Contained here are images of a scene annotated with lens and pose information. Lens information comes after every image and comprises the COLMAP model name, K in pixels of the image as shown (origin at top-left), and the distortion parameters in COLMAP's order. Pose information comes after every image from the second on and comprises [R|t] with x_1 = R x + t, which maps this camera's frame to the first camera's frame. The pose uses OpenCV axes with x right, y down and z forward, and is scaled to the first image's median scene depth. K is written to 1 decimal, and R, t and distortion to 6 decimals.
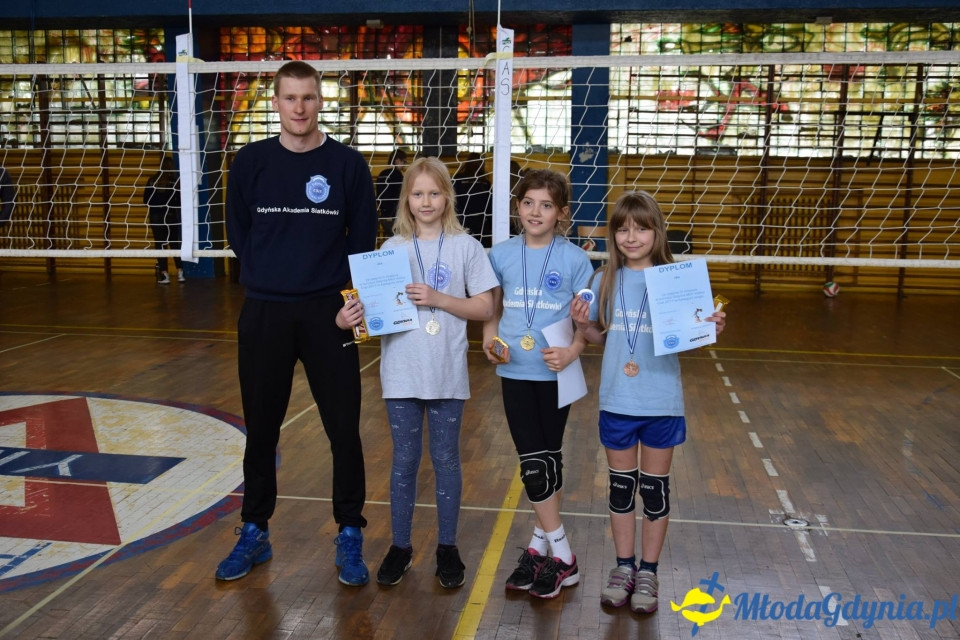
lens RADIAL K [[1049.9, 0, 480.0], [0, 1049.9, 320.0], [0, 0, 1]] dist [-0.065848, 0.121355]
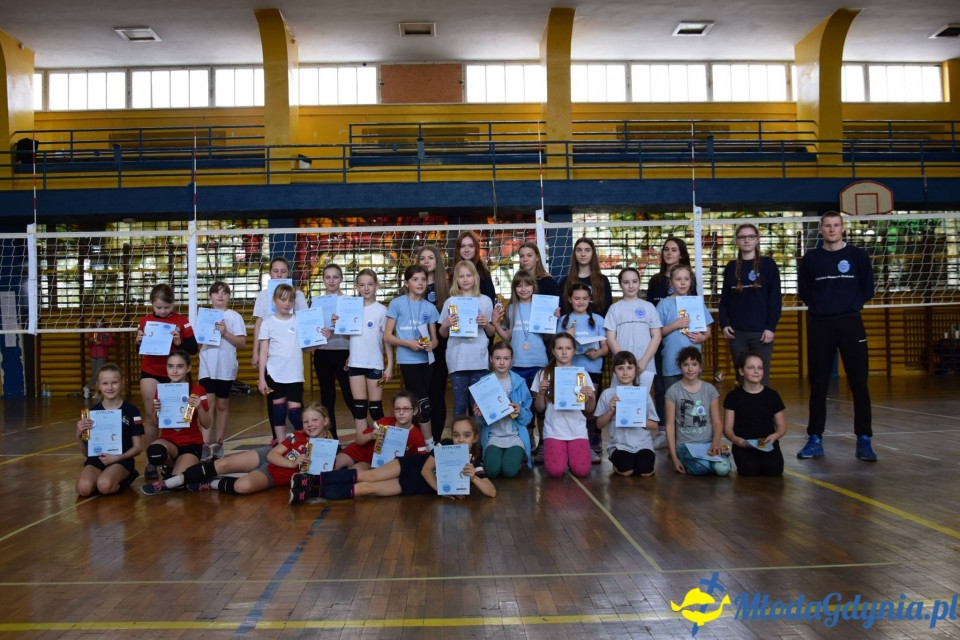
lens RADIAL K [[768.1, 0, 480.0], [0, 768.1, 320.0], [0, 0, 1]] dist [-0.039238, 0.006451]
pose [[0.982614, -0.030979, 0.183060, -0.216542], [0.058078, 0.987787, -0.144580, 0.030198], [-0.176345, 0.152697, 0.972412, -0.064966]]
